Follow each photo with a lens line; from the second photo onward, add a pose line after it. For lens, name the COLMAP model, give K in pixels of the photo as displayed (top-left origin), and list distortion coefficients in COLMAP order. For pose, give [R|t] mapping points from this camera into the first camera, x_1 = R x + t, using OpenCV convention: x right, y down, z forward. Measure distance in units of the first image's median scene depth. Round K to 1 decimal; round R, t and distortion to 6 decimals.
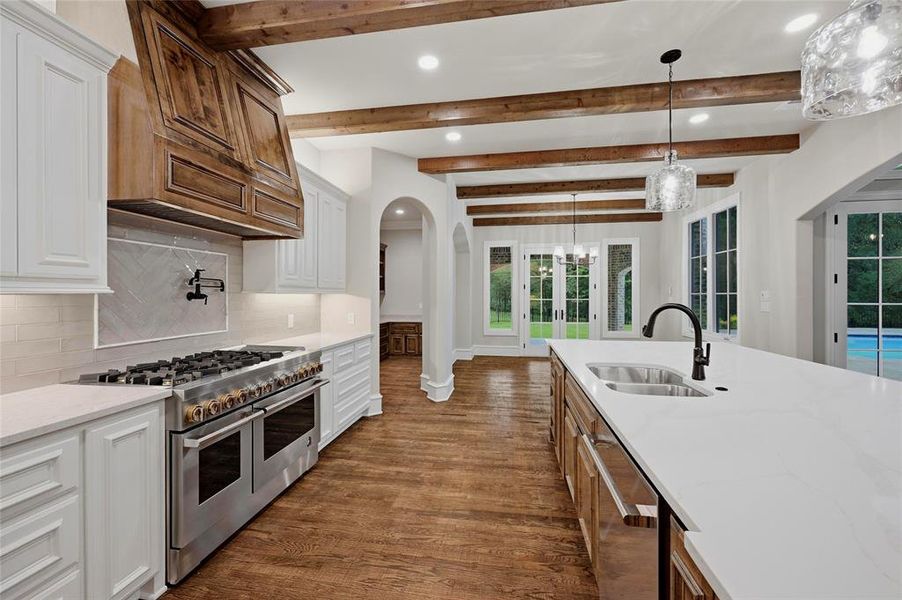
lens RADIAL K [[367.3, 0, 453.5], [0, 367.3, 296.5], [0, 0, 1]] dist [0.002097, 0.000415]
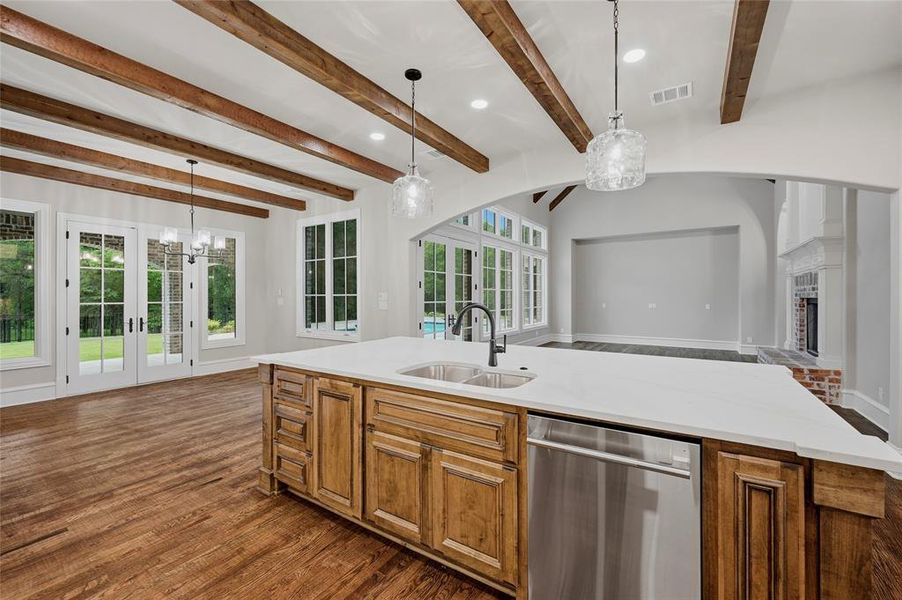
lens RADIAL K [[376.9, 0, 452.9], [0, 376.9, 297.3], [0, 0, 1]] dist [-0.000426, -0.000282]
pose [[0.391373, -0.002701, 0.920228, -0.217484], [0.004522, 0.999989, 0.001011, -0.000810], [-0.920221, 0.003766, 0.391381, 0.264740]]
